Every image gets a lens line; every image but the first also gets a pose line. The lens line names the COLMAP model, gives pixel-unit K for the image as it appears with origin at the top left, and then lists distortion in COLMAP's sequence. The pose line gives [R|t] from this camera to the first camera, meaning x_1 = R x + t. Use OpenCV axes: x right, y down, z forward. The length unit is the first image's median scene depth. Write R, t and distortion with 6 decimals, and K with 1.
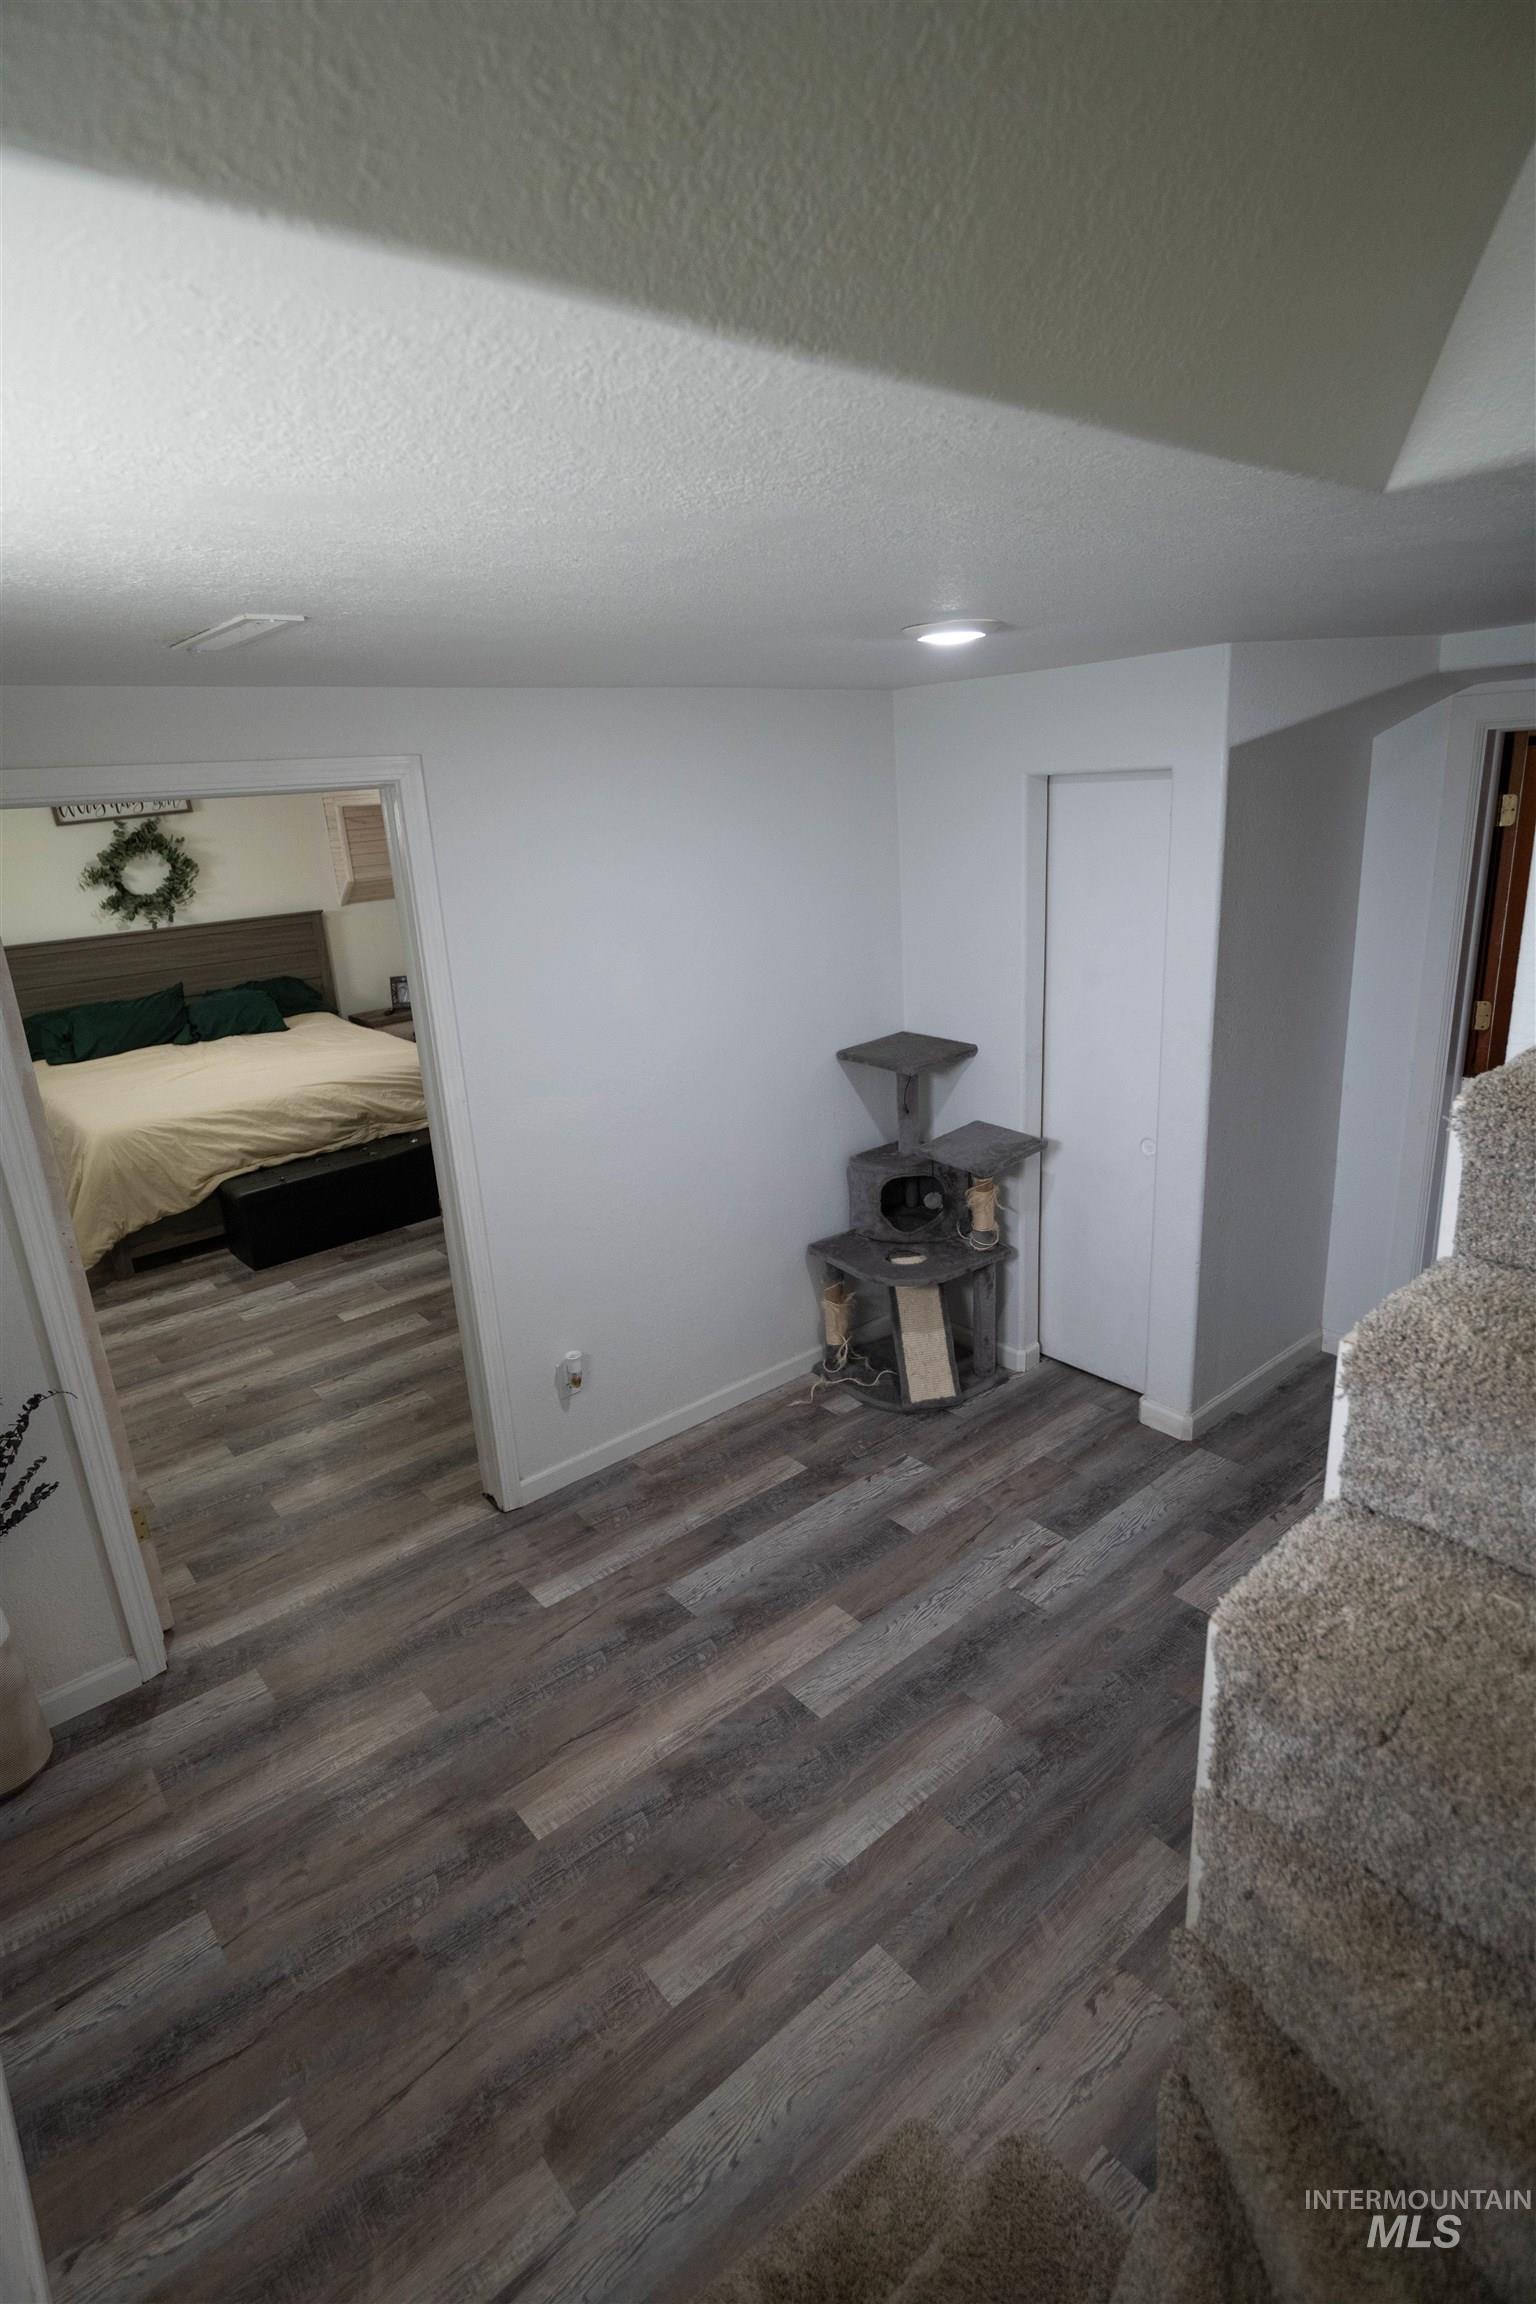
lens RADIAL K [[1187.0, 0, 766.3], [0, 1187.0, 1150.7], [0, 0, 1]] dist [-0.006835, 0.002900]
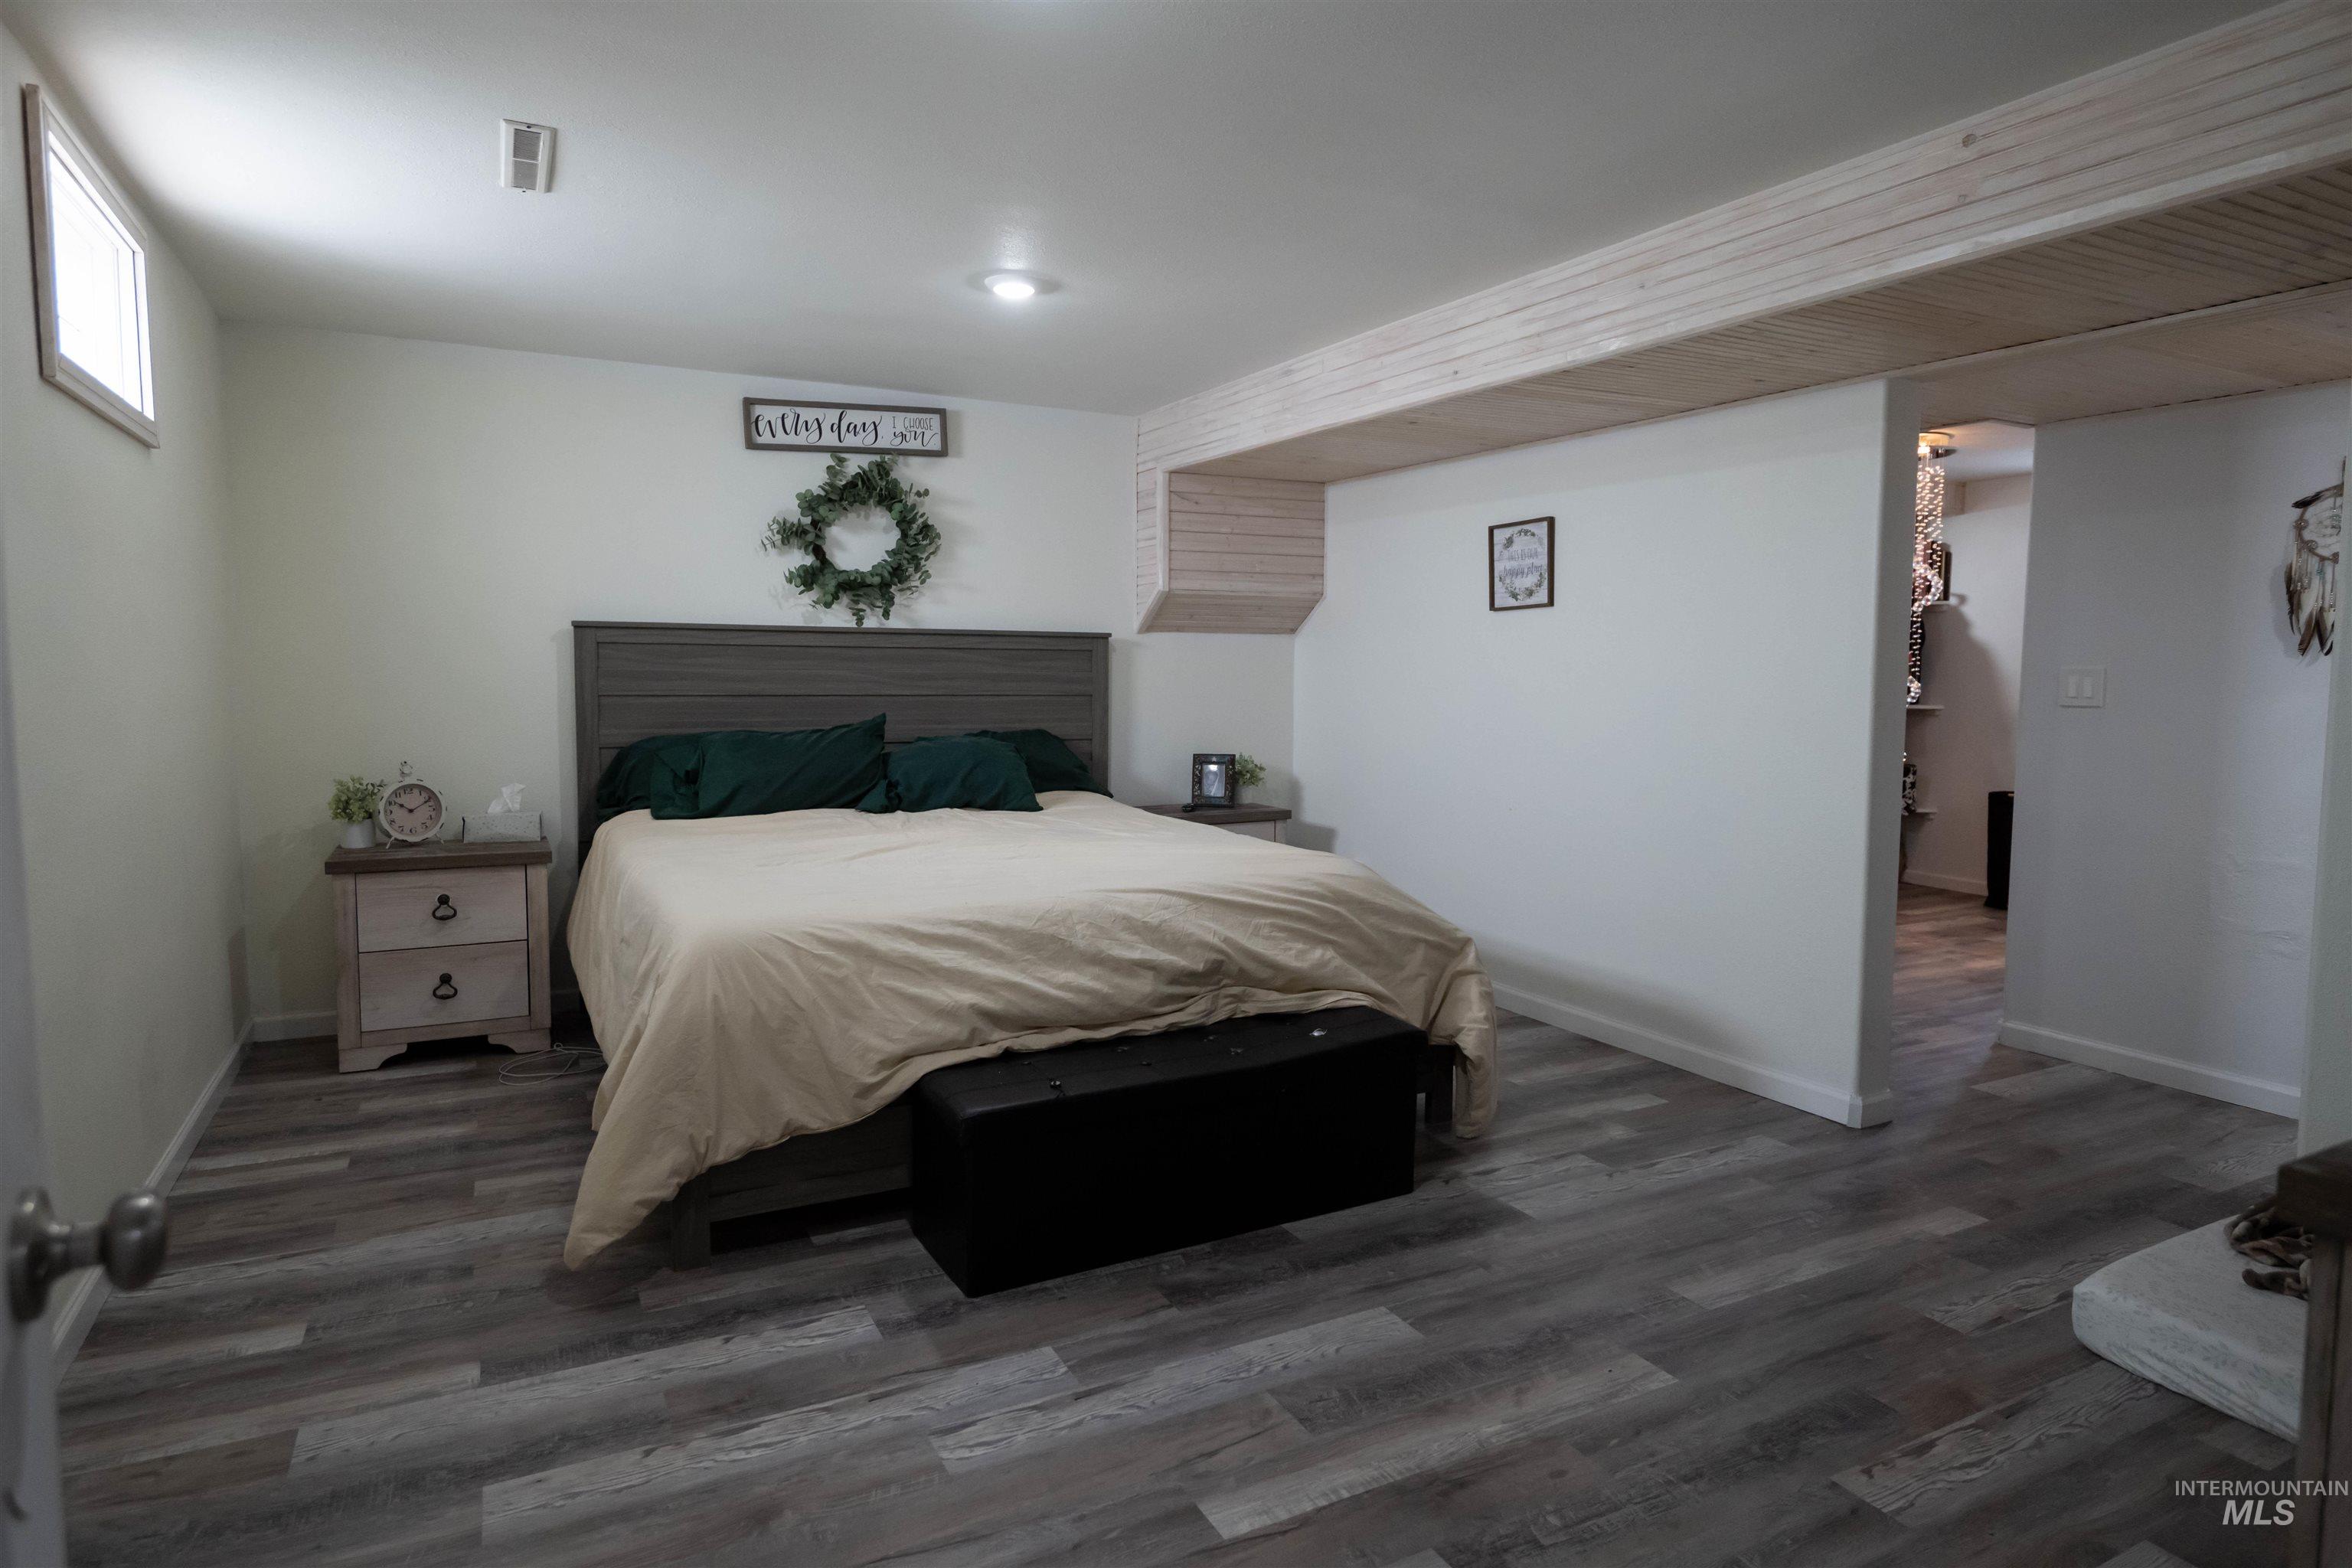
lens RADIAL K [[1283.3, 0, 1172.3], [0, 1283.3, 780.8], [0, 0, 1]] dist [-0.004720, 0.001472]
pose [[0.976617, 0.087442, -0.196399, -0.272774], [-0.127939, 0.970560, -0.204071, 0.005724], [0.172773, 0.224426, 0.959053, 0.506371]]
